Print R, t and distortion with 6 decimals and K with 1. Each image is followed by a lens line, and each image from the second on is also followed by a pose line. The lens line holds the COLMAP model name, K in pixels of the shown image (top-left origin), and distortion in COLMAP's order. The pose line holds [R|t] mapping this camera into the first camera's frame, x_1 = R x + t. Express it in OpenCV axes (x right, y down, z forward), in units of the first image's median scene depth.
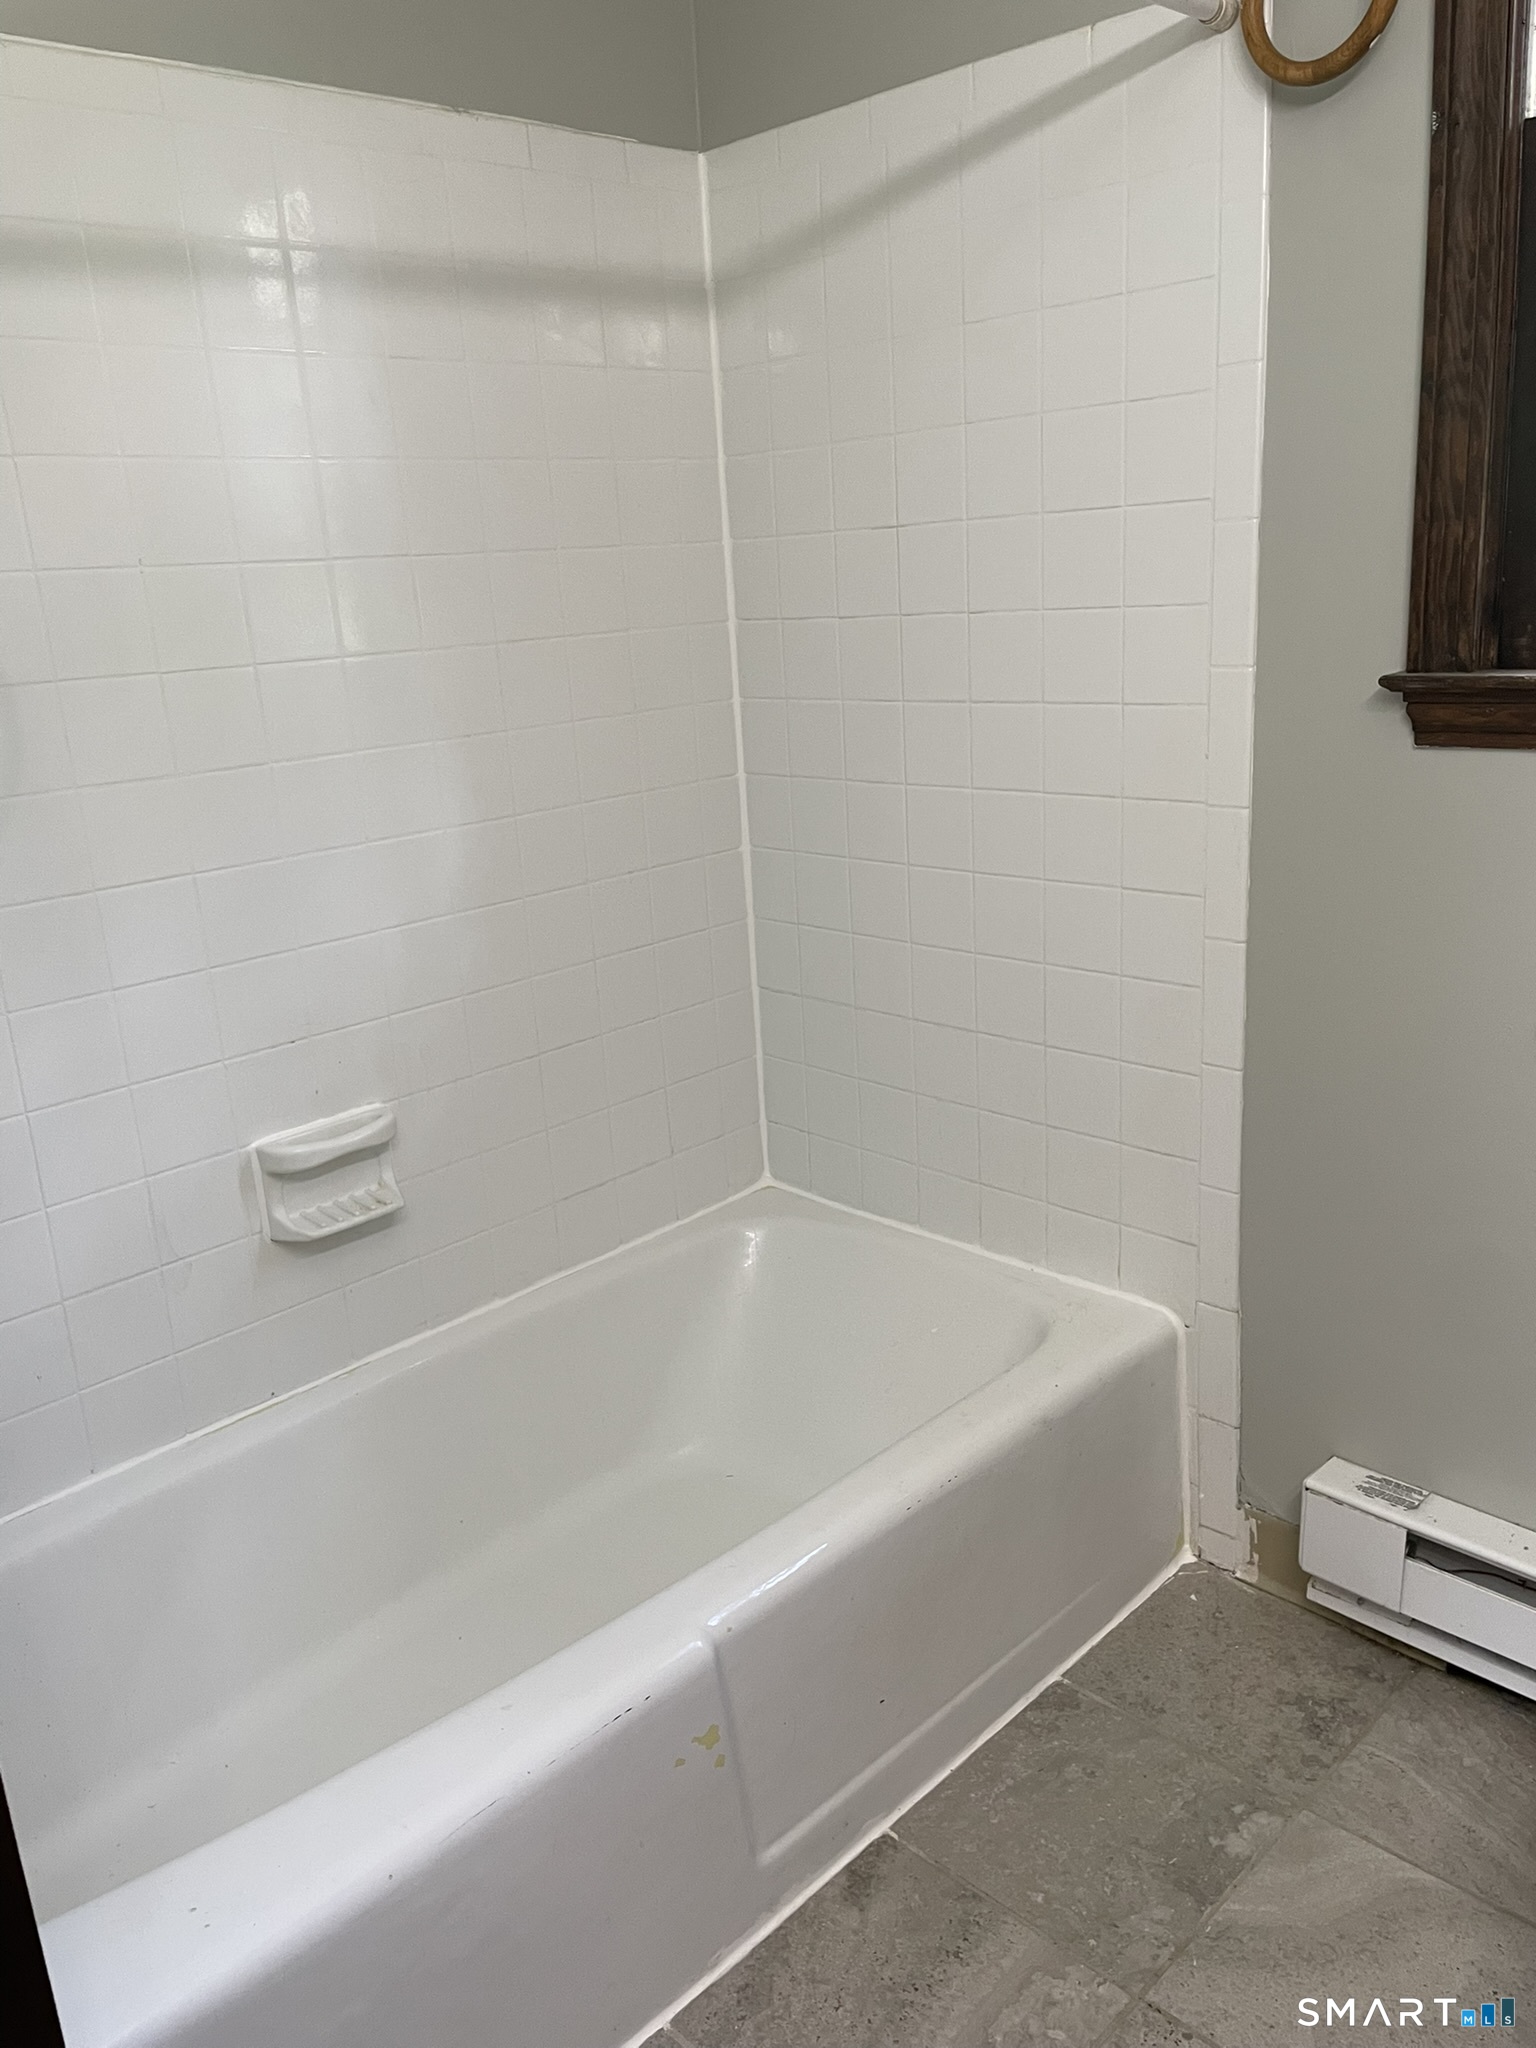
lens RADIAL K [[1561.2, 0, 762.9], [0, 1561.2, 999.9], [0, 0, 1]] dist [0.093751, -0.118890]
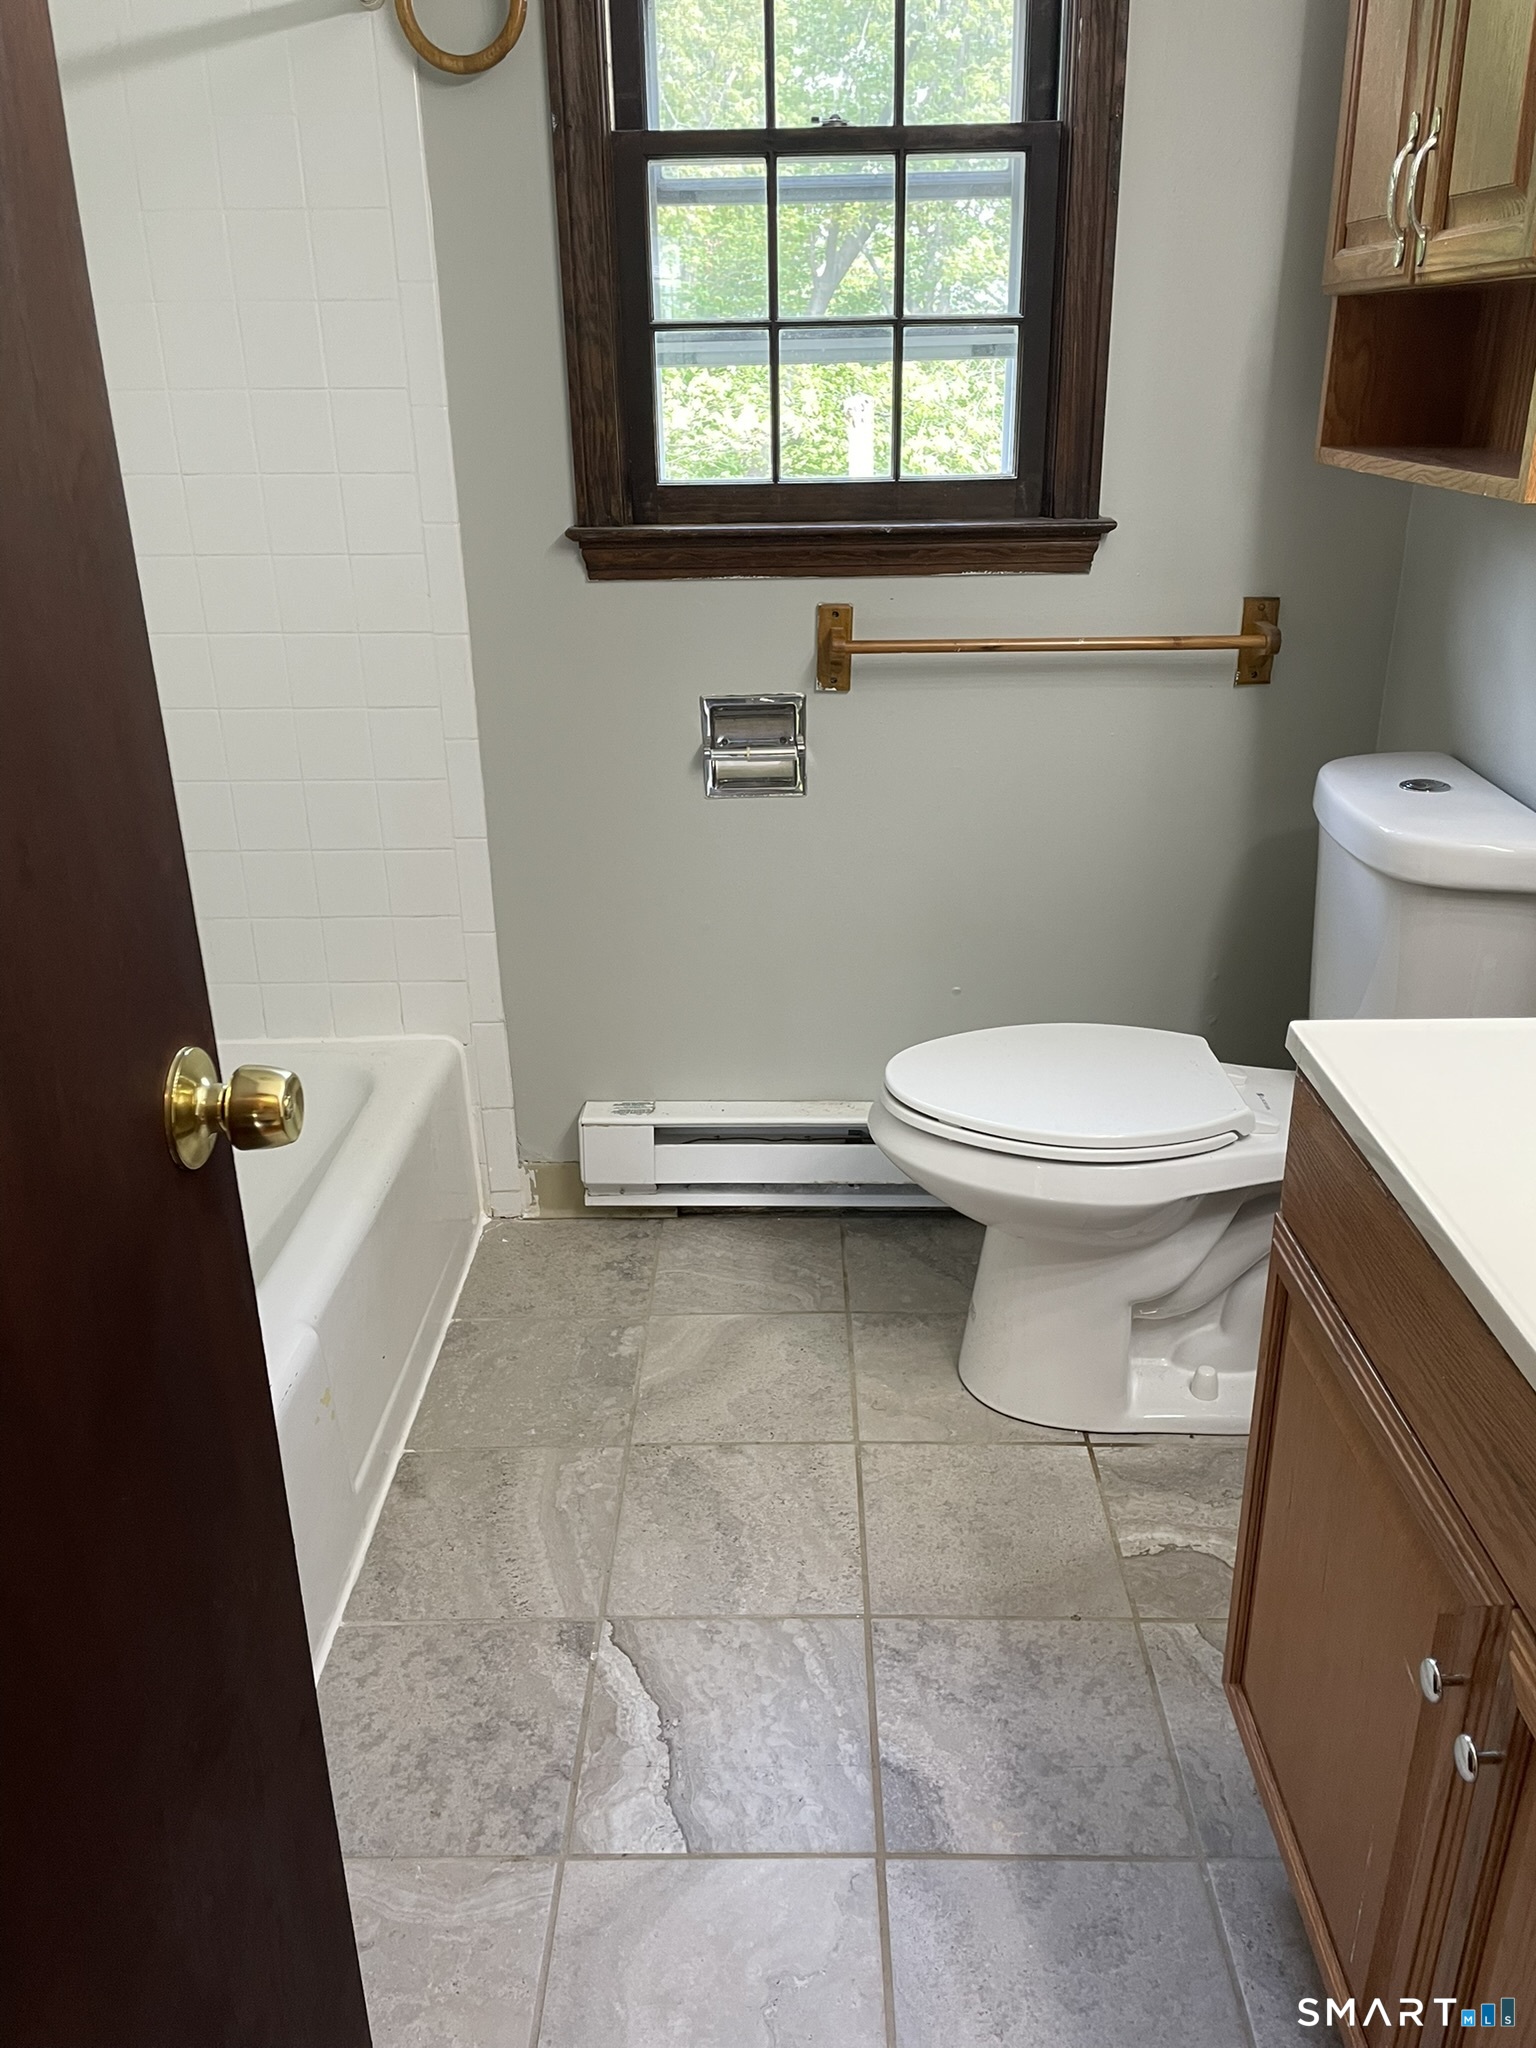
lens RADIAL K [[1561.2, 0, 761.7], [0, 1561.2, 1011.6], [0, 0, 1]] dist [0.093751, -0.118890]
pose [[0.710564, -0.220720, 0.668118, -0.500357], [0.160766, 0.975337, 0.151234, 0.028538], [-0.685021, -0.000050, 0.728524, -0.135082]]
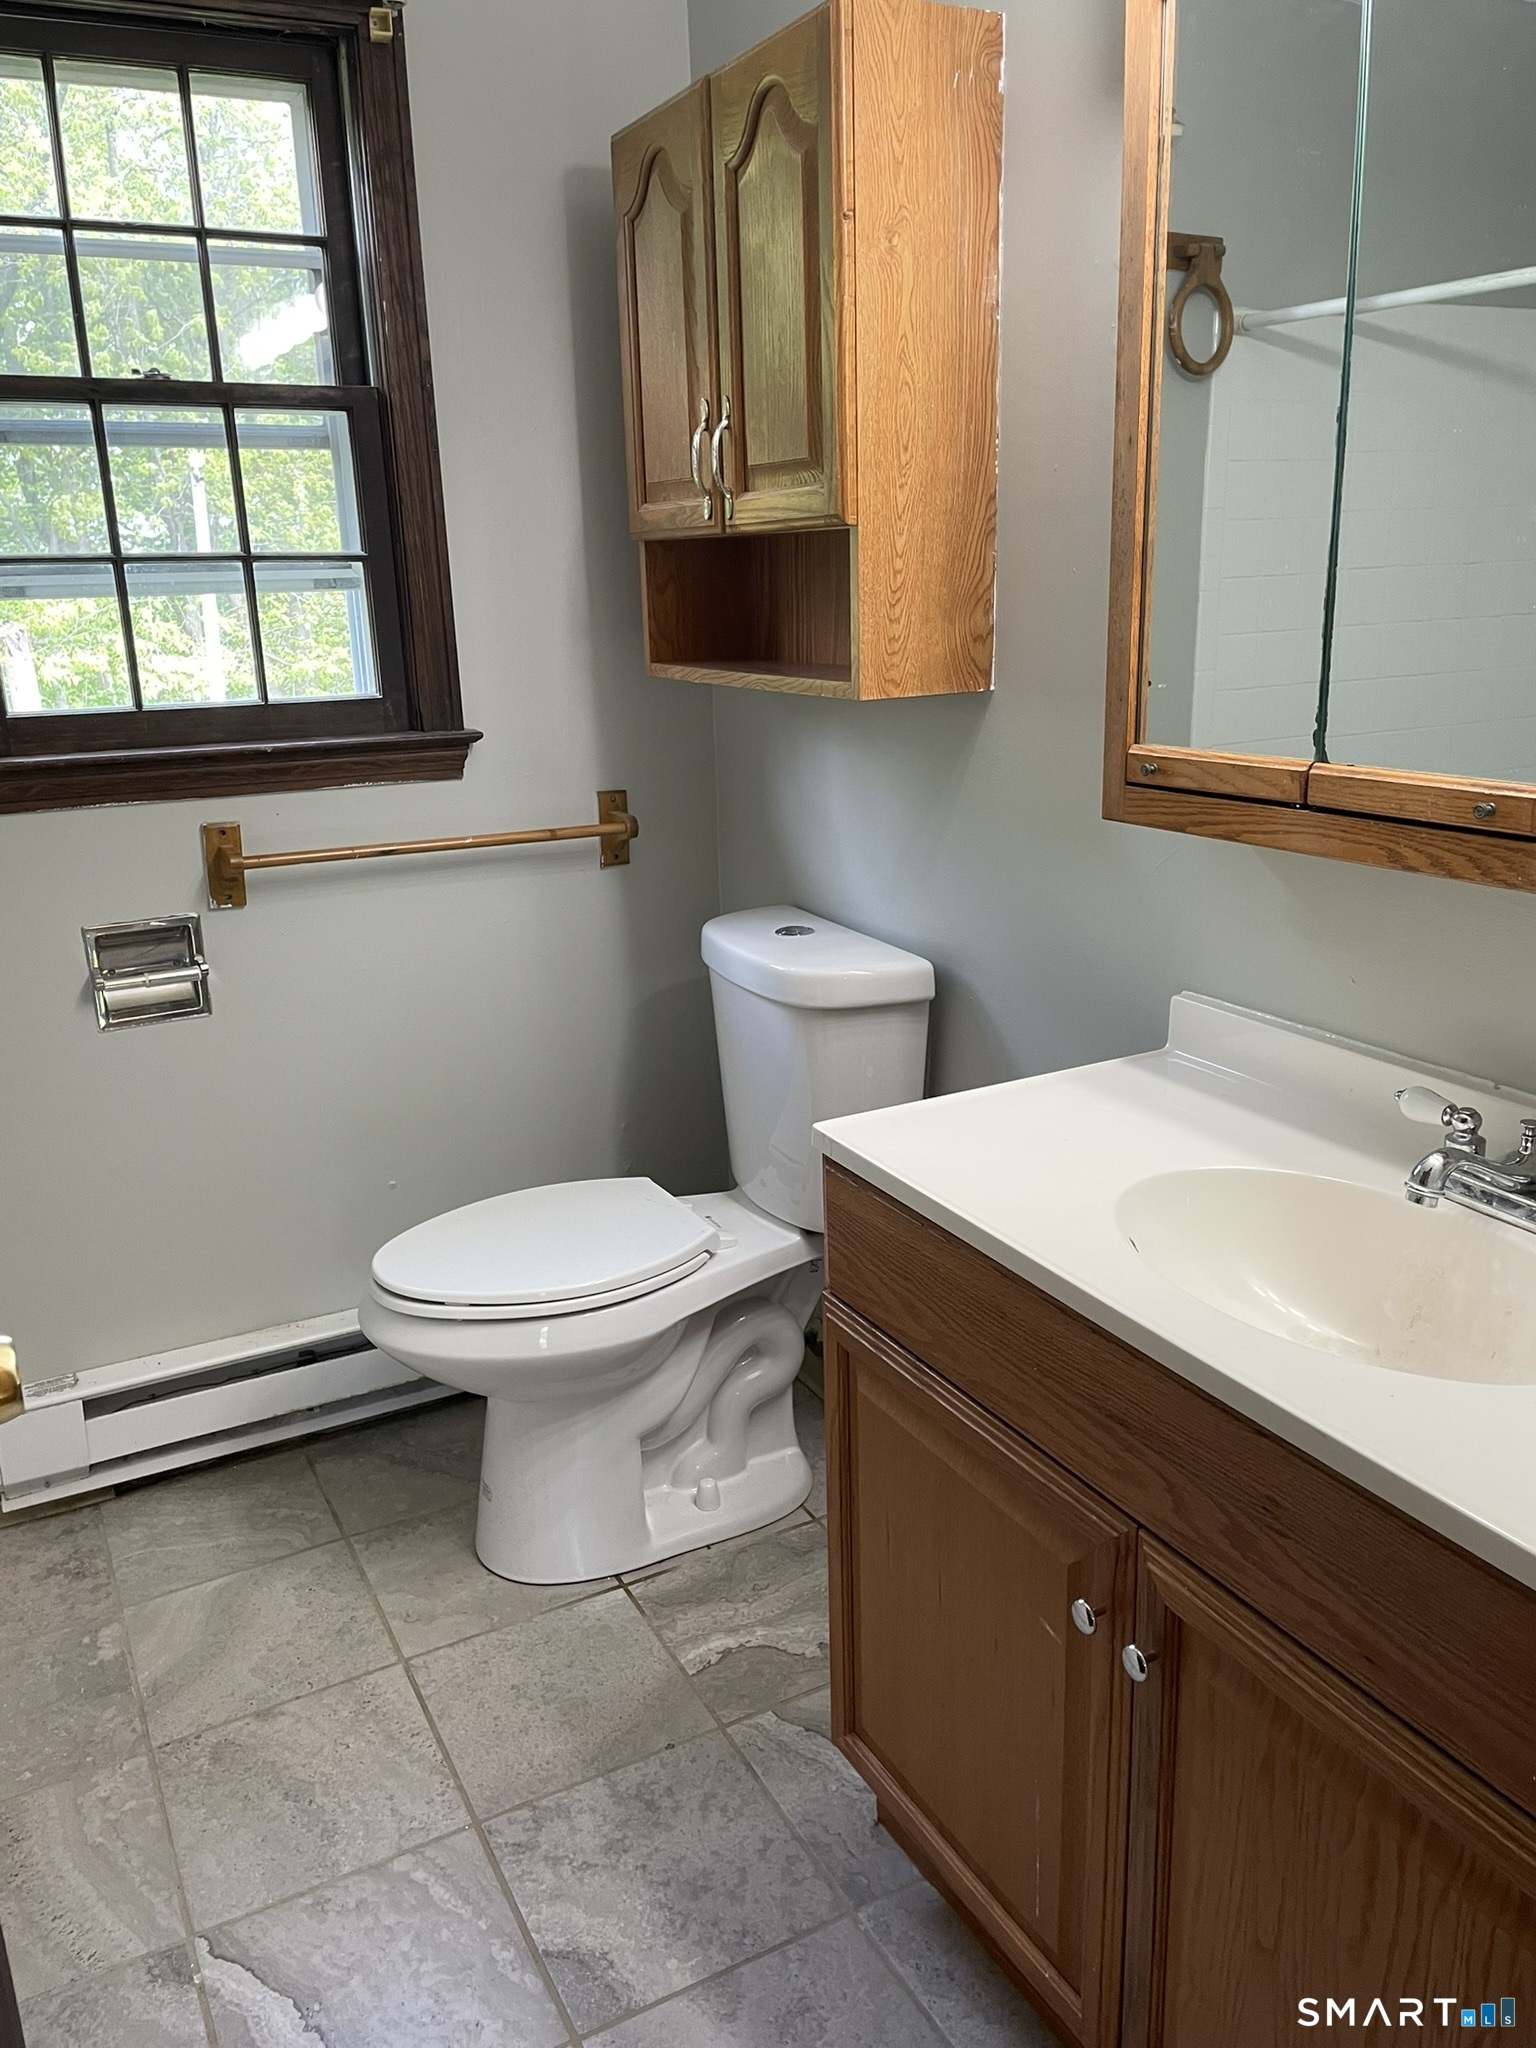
lens RADIAL K [[1561.2, 0, 770.3], [0, 1561.2, 1003.4], [0, 0, 1]] dist [0.093751, -0.118890]
pose [[0.277026, -0.197147, 0.940420, -0.655882], [0.263822, 0.956716, 0.122847, 0.007024], [-0.923934, 0.214072, 0.317047, -0.023900]]
